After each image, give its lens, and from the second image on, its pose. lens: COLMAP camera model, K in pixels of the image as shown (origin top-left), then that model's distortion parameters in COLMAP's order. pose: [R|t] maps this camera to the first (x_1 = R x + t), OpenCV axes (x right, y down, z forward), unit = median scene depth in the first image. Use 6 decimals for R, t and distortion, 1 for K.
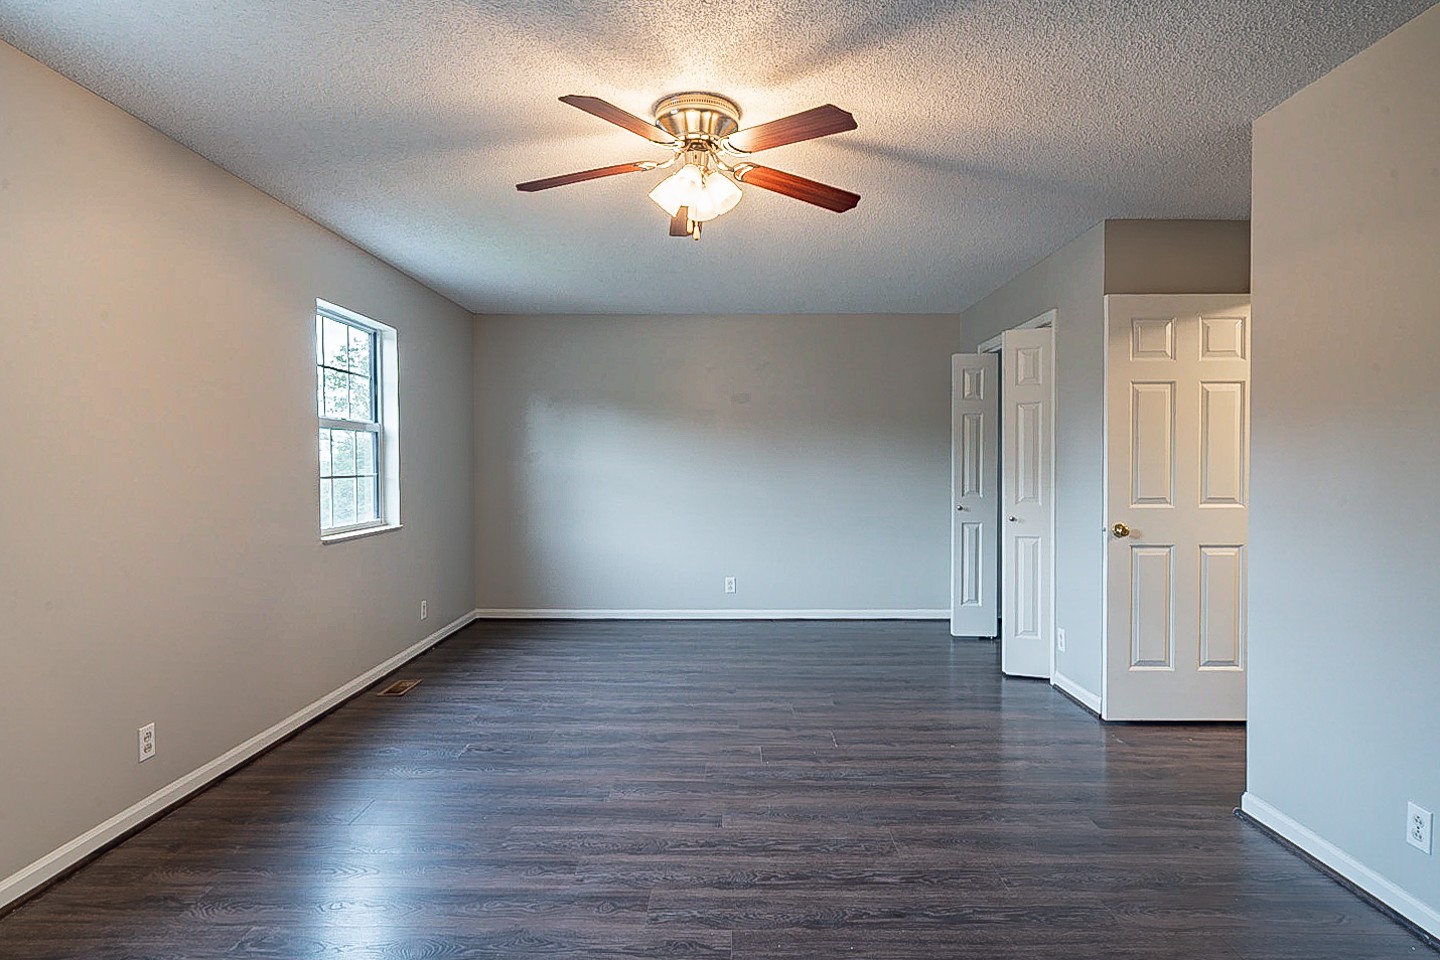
lens RADIAL K [[737.6, 0, 719.4], [0, 737.6, 475.6], [0, 0, 1]] dist [0.004875, 0.000693]
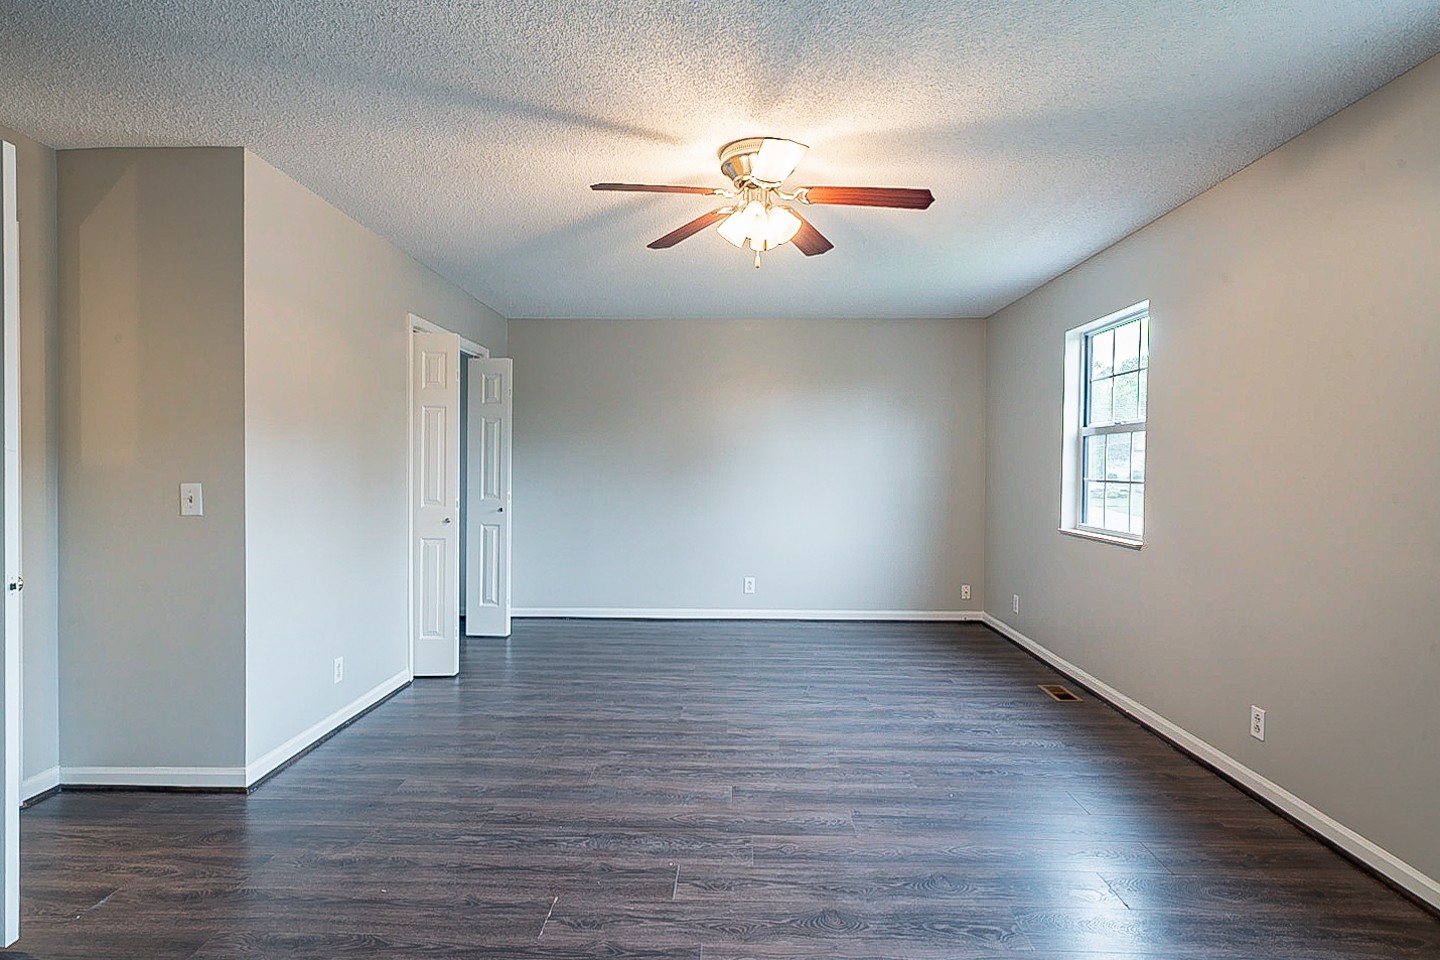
lens RADIAL K [[737.6, 0, 723.7], [0, 737.6, 483.2], [0, 0, 1]] dist [0.004875, 0.000693]
pose [[-0.999954, -0.004806, 0.008317, 0.009248], [-0.004474, 0.999210, 0.039478, -0.034318], [-0.008500, 0.039439, -0.999186, 2.099178]]
